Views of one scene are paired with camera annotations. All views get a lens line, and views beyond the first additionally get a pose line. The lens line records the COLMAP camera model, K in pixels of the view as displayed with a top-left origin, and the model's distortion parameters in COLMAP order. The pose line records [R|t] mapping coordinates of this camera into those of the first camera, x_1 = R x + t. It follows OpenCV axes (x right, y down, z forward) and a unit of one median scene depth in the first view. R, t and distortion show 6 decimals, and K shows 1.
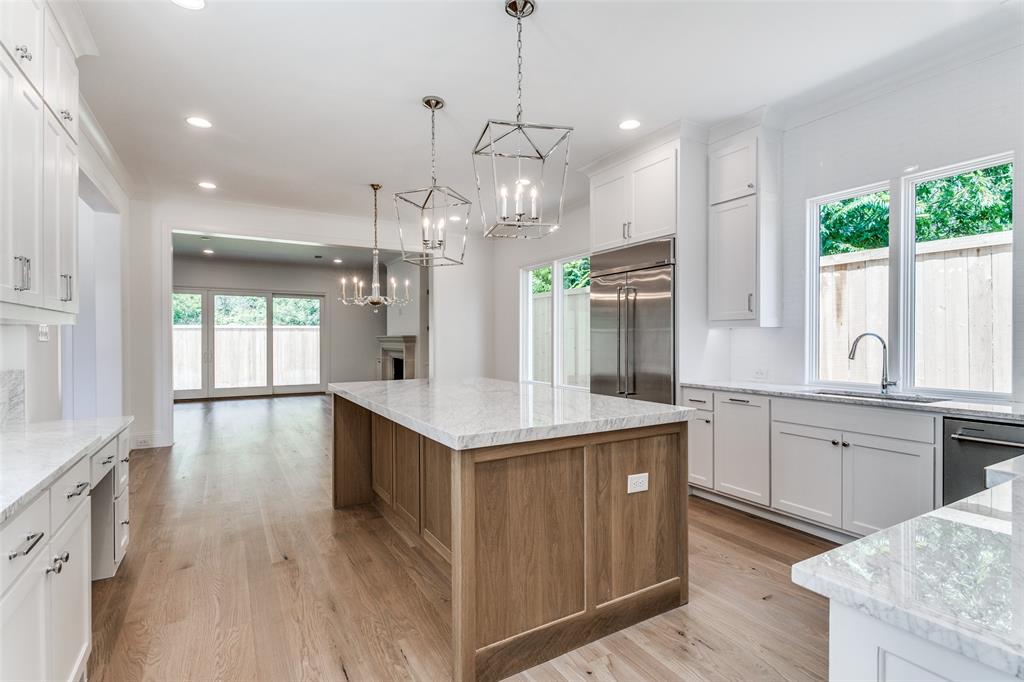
lens RADIAL K [[499.5, 0, 514.5], [0, 499.5, 345.6], [0, 0, 1]] dist [0.015583, -0.012777]
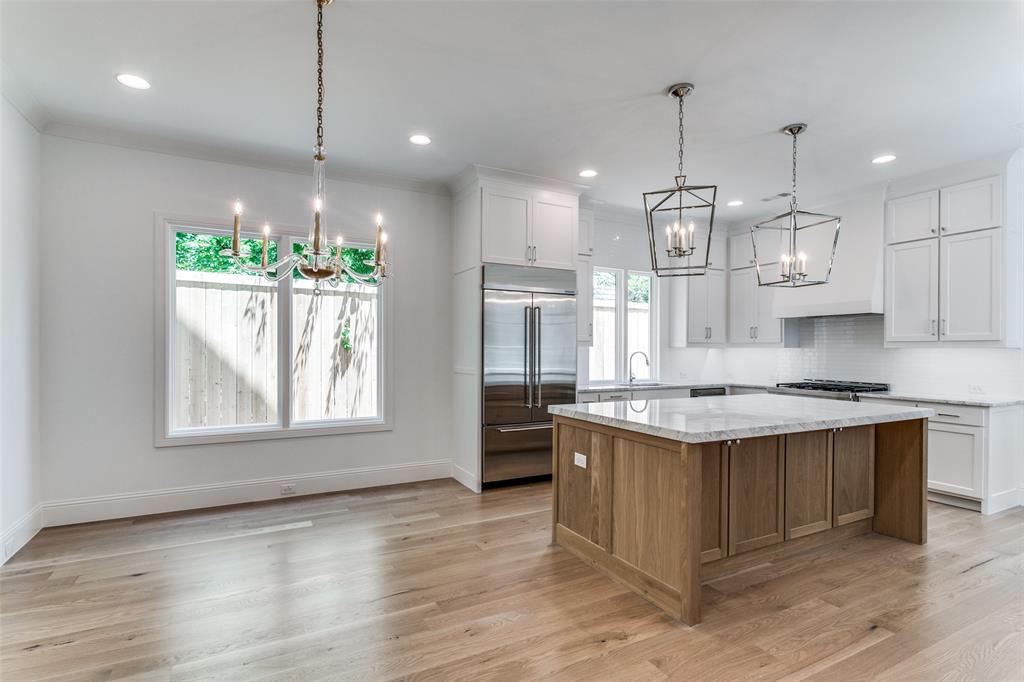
lens RADIAL K [[499.5, 0, 514.5], [0, 499.5, 345.6], [0, 0, 1]] dist [0.015583, -0.012777]
pose [[0.041868, 0.012470, 0.999045, -1.255465], [0.015448, 0.999795, -0.013127, -0.029398], [-0.999004, 0.015982, 0.041666, 1.491748]]
